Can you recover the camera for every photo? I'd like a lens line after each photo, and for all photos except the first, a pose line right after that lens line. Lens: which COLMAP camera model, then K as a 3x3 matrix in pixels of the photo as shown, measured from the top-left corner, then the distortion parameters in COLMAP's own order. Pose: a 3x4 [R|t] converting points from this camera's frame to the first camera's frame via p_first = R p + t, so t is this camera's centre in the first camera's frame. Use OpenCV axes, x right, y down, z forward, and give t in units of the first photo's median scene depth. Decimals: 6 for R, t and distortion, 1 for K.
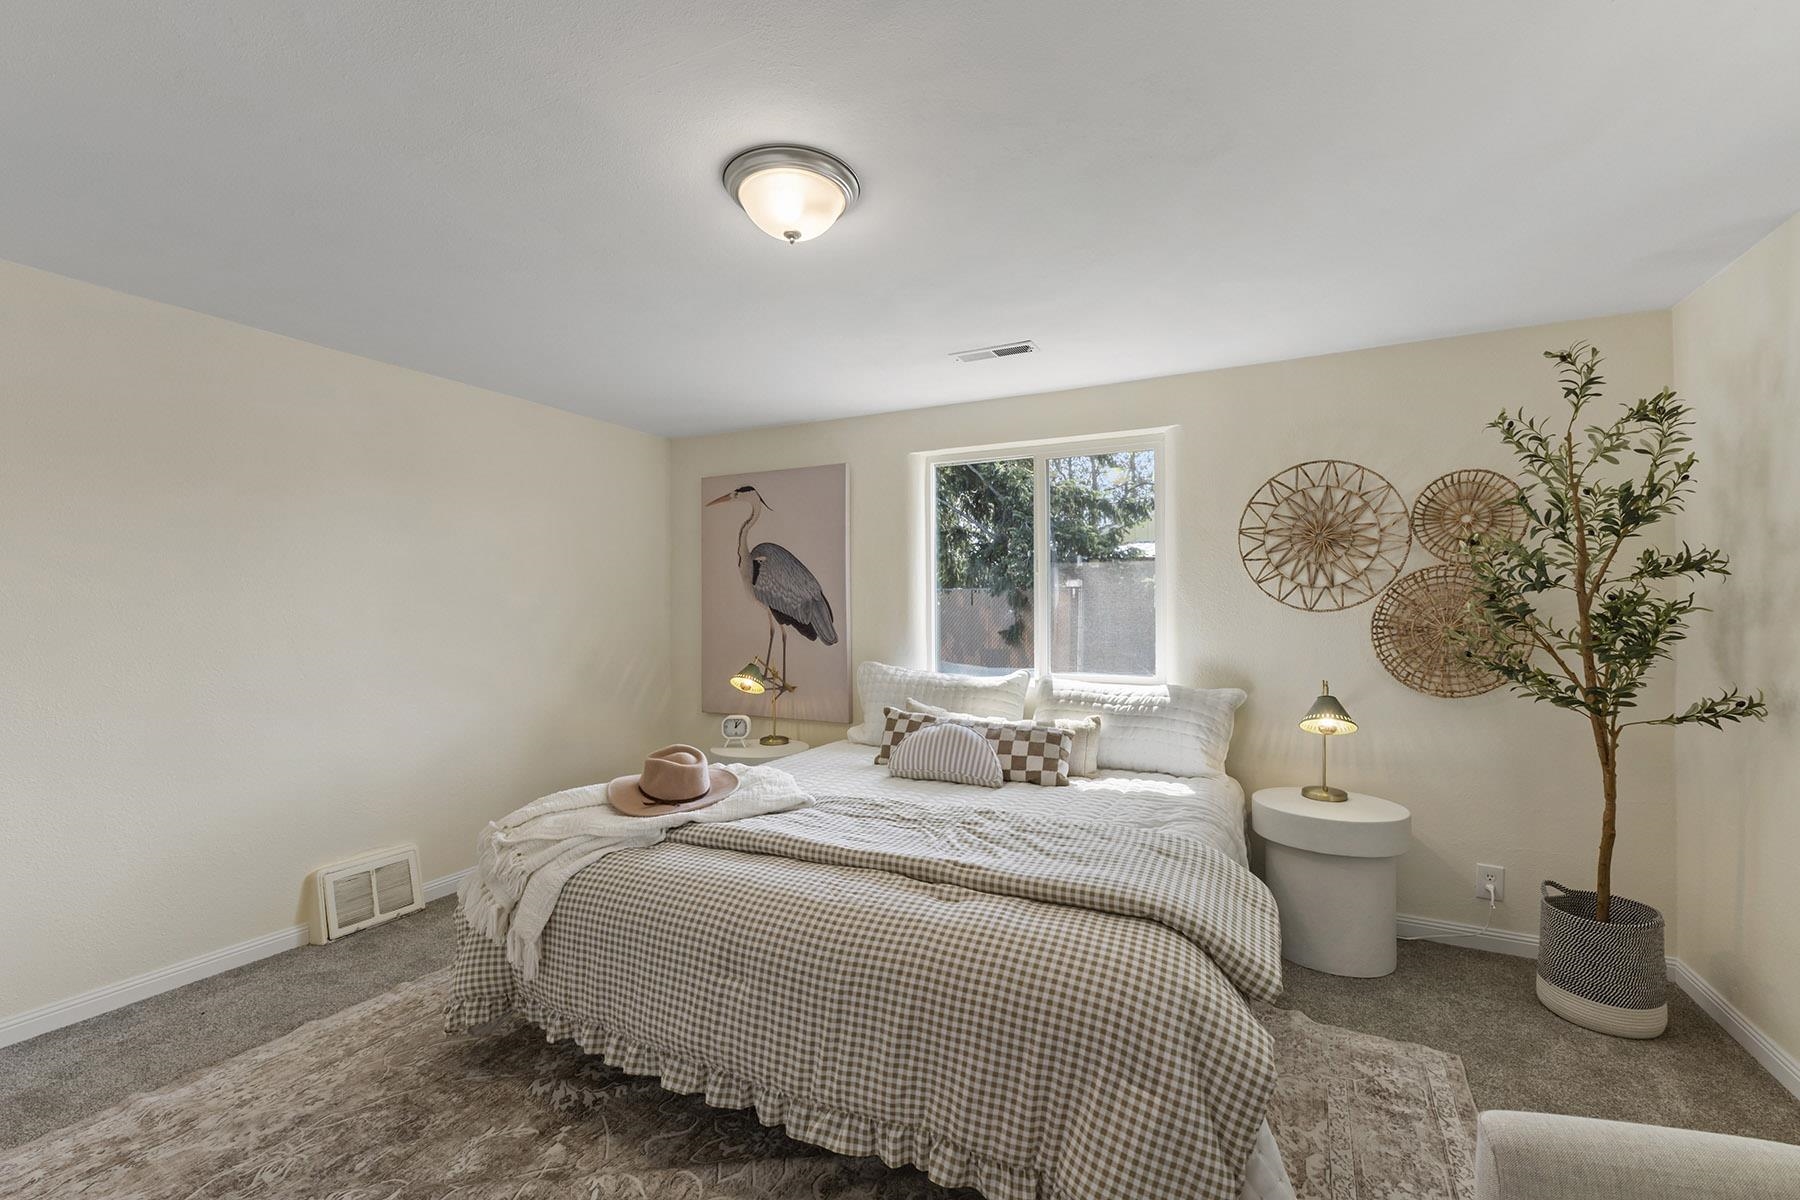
lens RADIAL K [[759.1, 0, 897.7], [0, 759.1, 599.2], [0, 0, 1]] dist [0.006211, -0.001653]
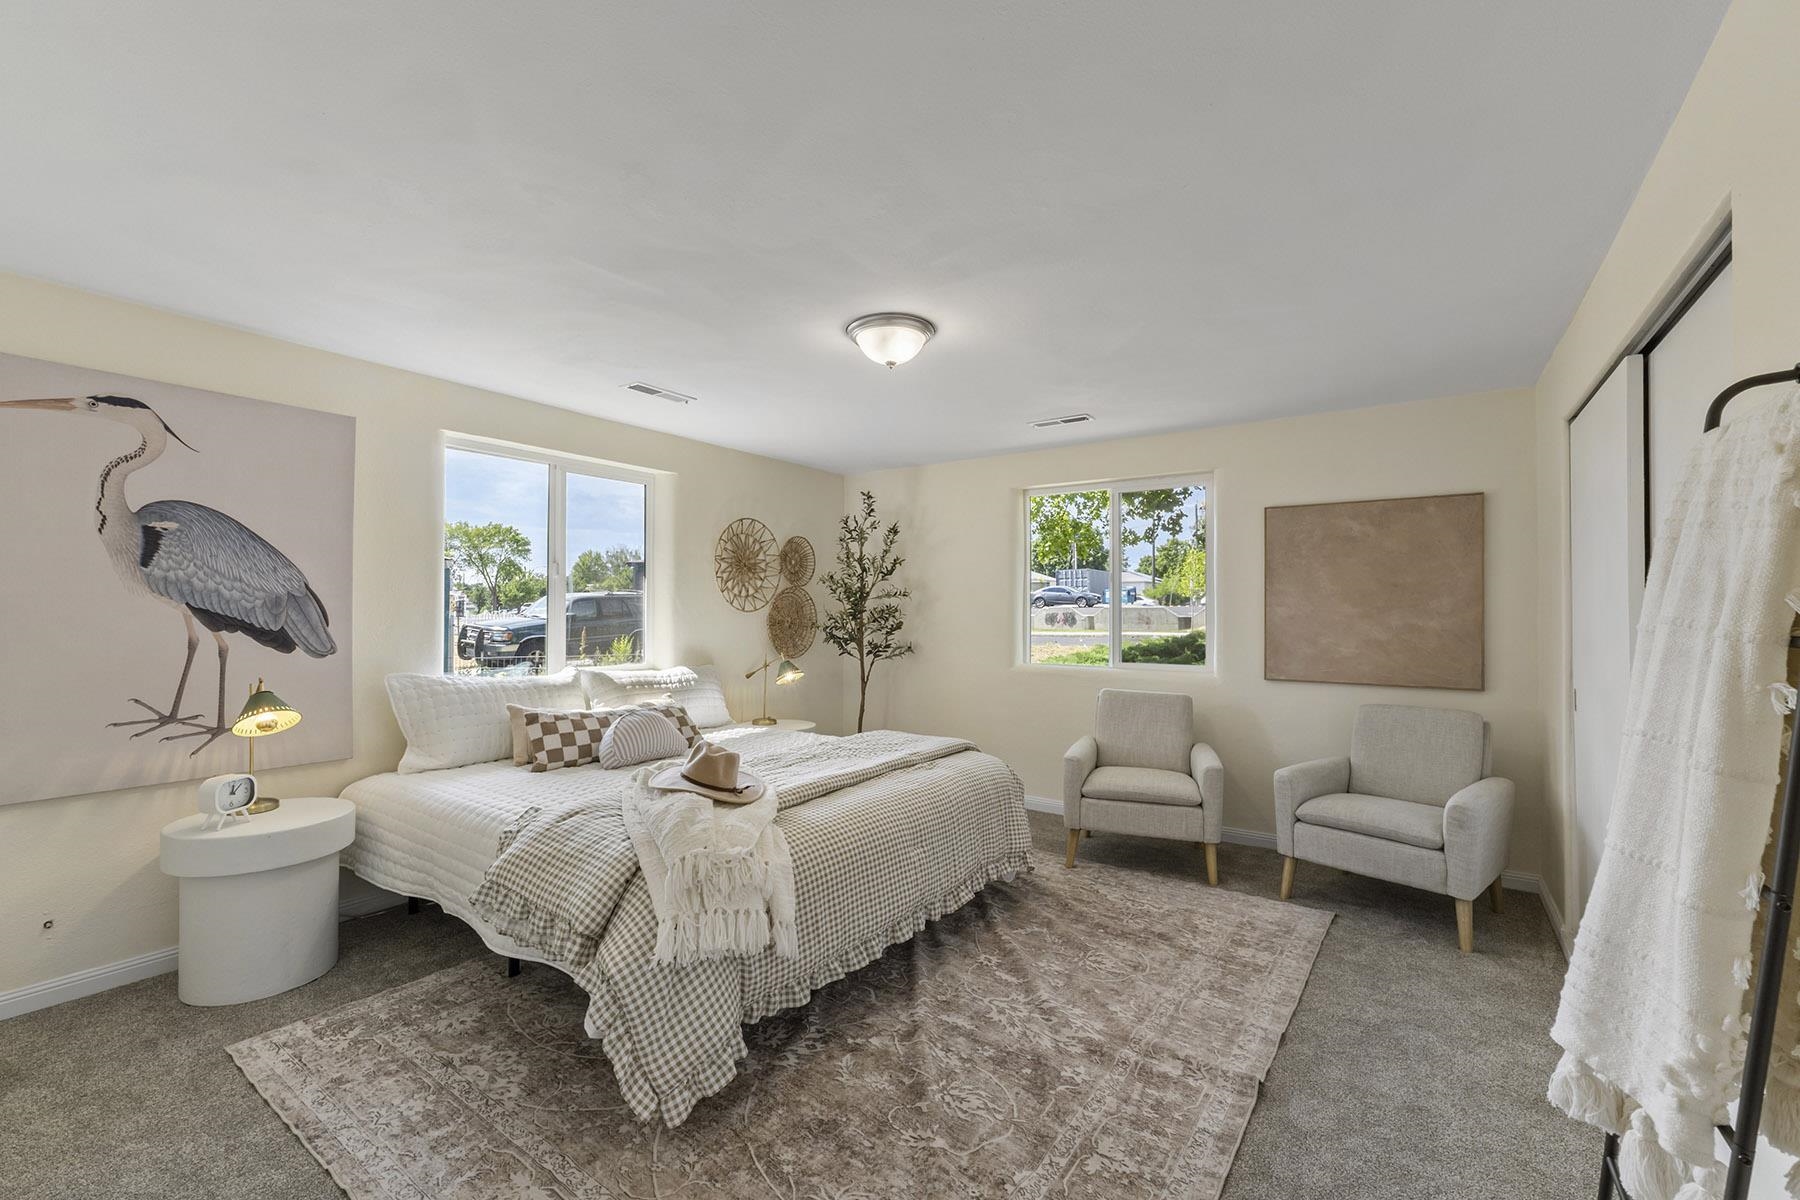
lens RADIAL K [[759.1, 0, 901.0], [0, 759.1, 598.1], [0, 0, 1]] dist [0.006211, -0.001653]
pose [[0.125089, 0.017976, 0.991983, -0.744445], [-0.016152, 0.999740, -0.016079, 0.005886], [-0.992014, -0.014011, 0.125347, 0.355045]]
